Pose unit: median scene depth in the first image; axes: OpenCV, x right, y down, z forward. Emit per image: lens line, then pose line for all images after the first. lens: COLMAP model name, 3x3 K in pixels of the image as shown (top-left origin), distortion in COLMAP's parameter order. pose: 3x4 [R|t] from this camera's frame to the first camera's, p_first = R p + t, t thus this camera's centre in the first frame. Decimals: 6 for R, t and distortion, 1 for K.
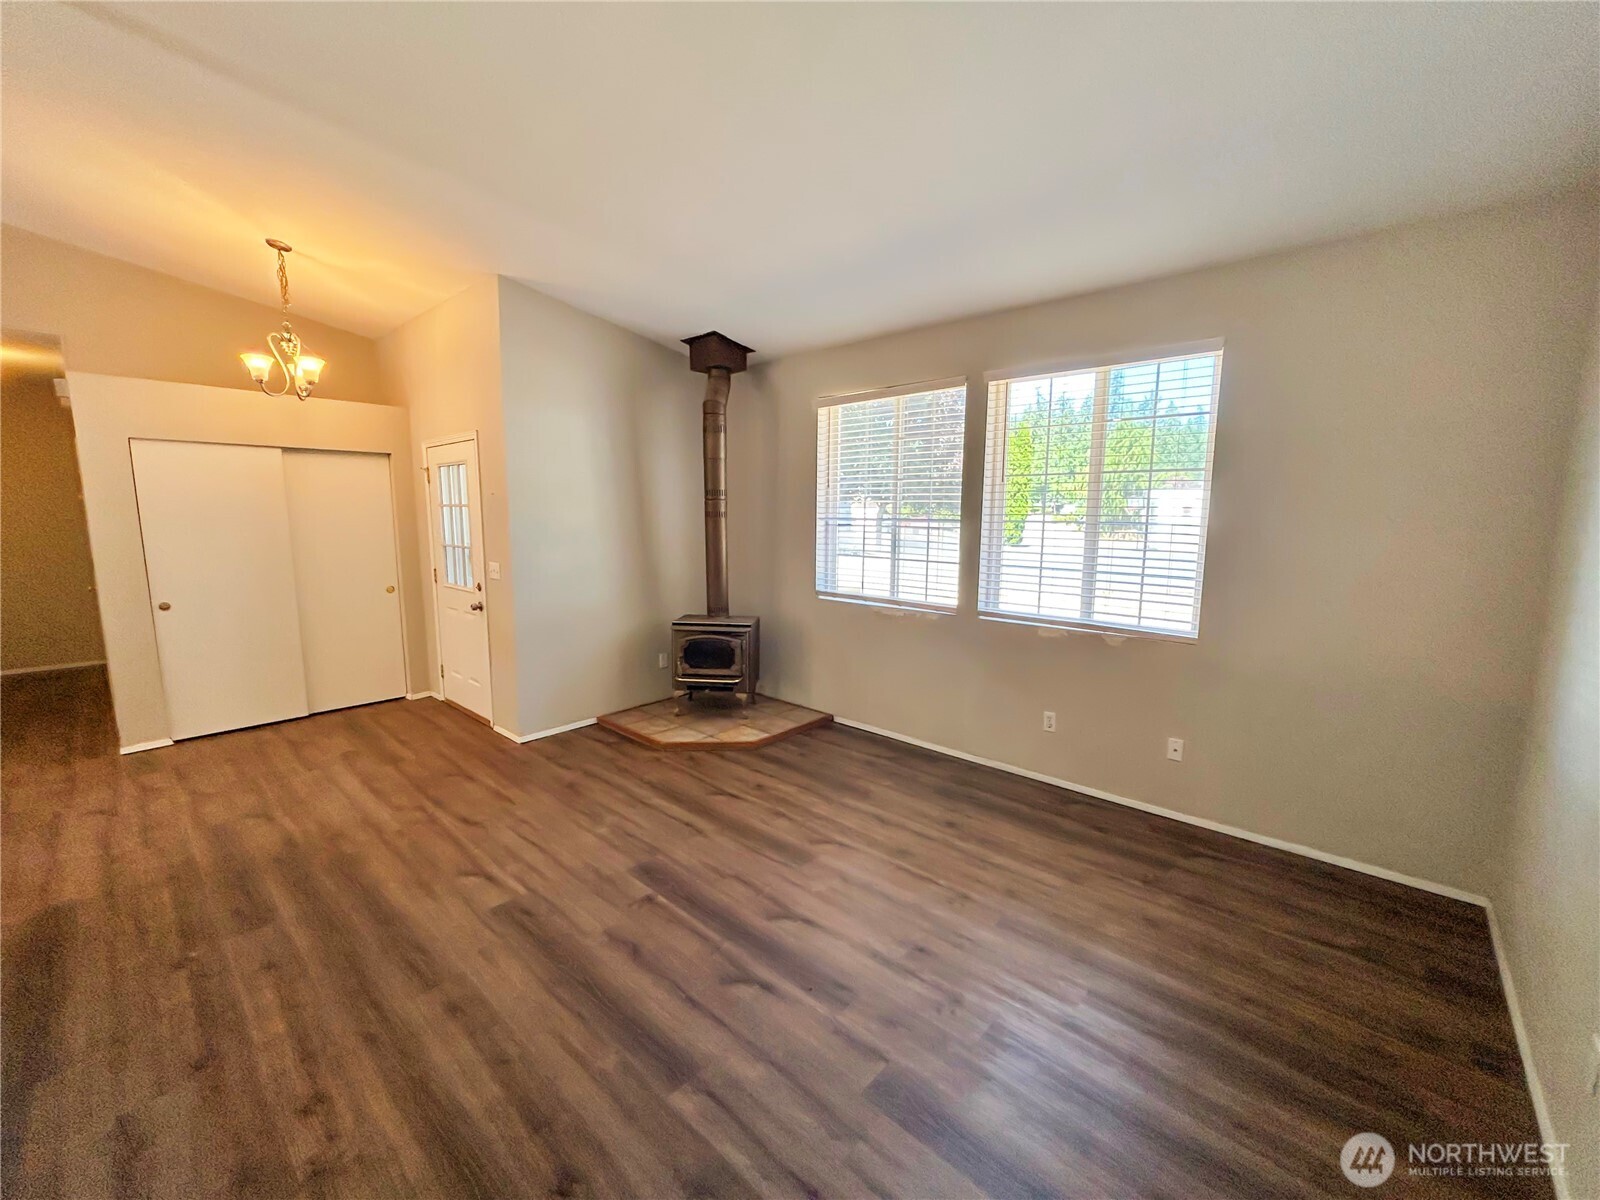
lens RADIAL K [[647.4, 0, 807.4], [0, 647.4, 596.4], [0, 0, 1]] dist [-0.000027, 0.000901]
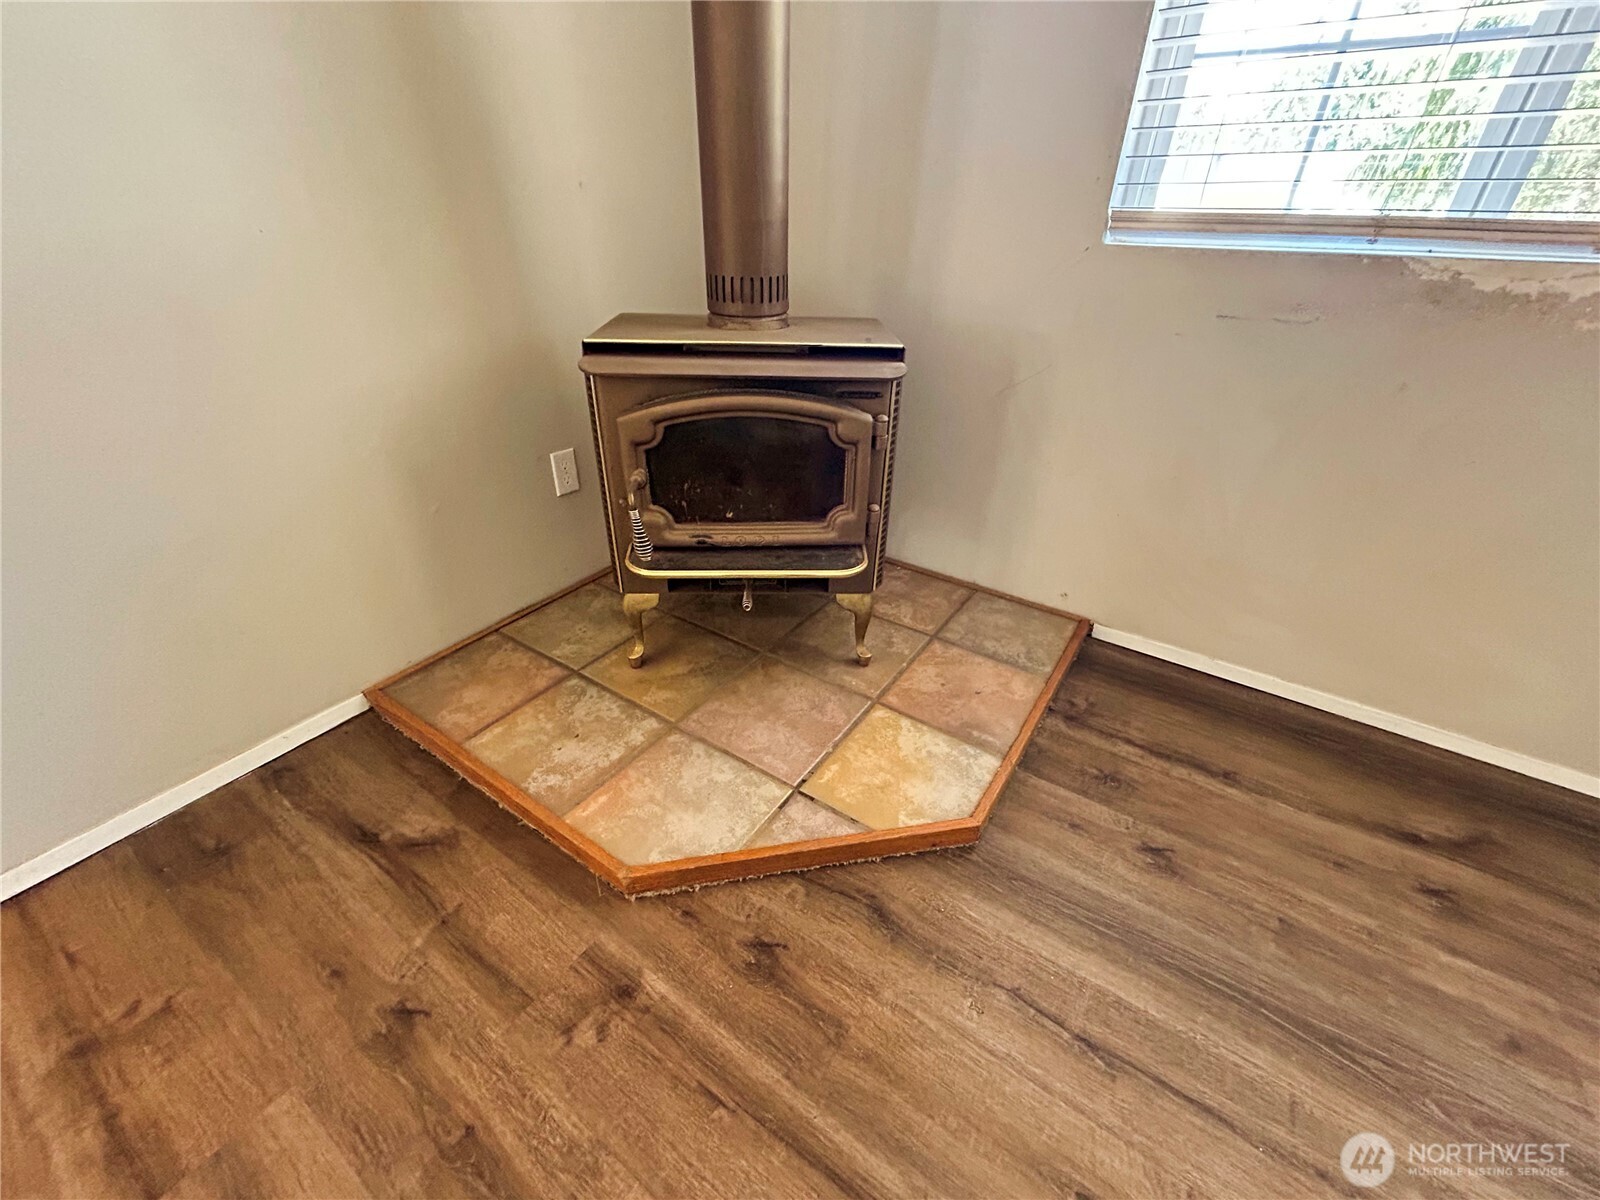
lens RADIAL K [[647.4, 0, 804.9], [0, 647.4, 599.0], [0, 0, 1]] dist [-0.000027, 0.000901]
pose [[0.990294, -0.060876, 0.124949, -0.194246], [0.006161, 0.917323, 0.398097, 0.038718], [-0.138853, -0.393463, 0.908794, 0.871695]]
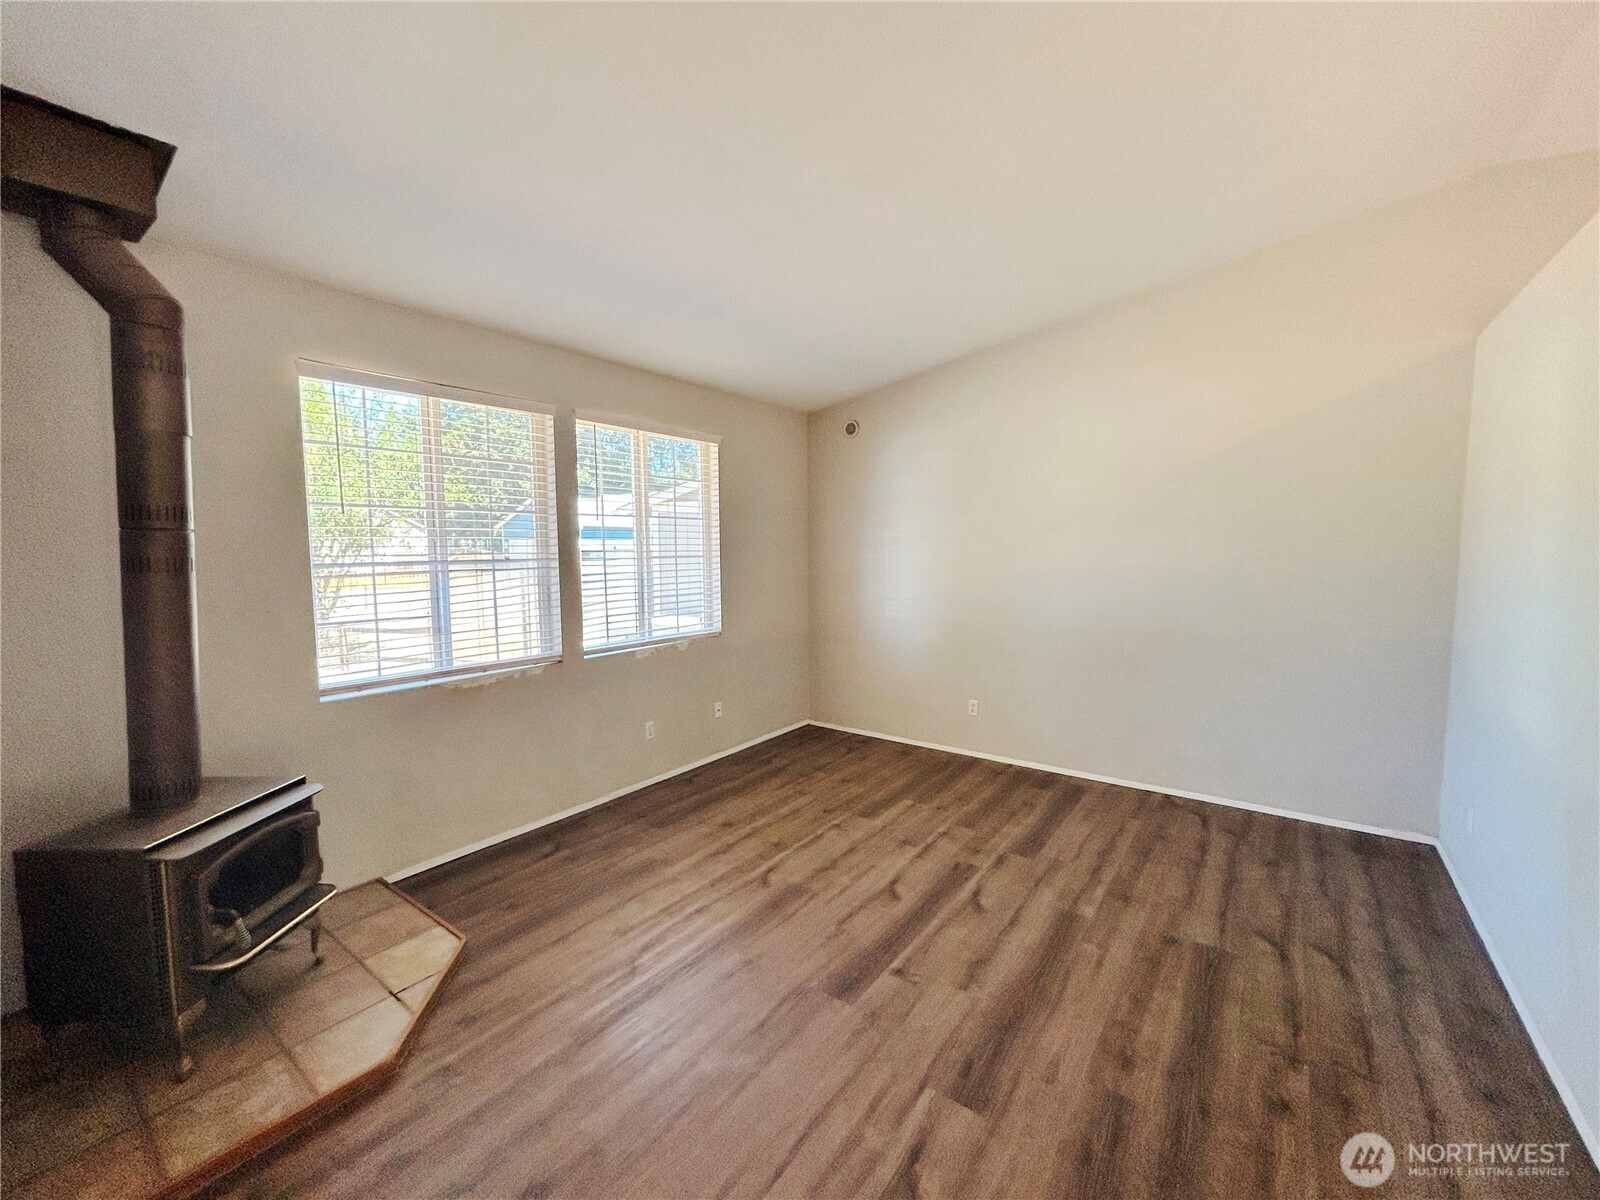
lens RADIAL K [[647.4, 0, 799.9], [0, 647.4, 594.3], [0, 0, 1]] dist [-0.000027, 0.000901]
pose [[-0.091416, -0.080268, 0.992572, -0.729471], [0.137585, 0.986169, 0.092422, -0.107909], [-0.986262, 0.145012, -0.079108, 0.754829]]
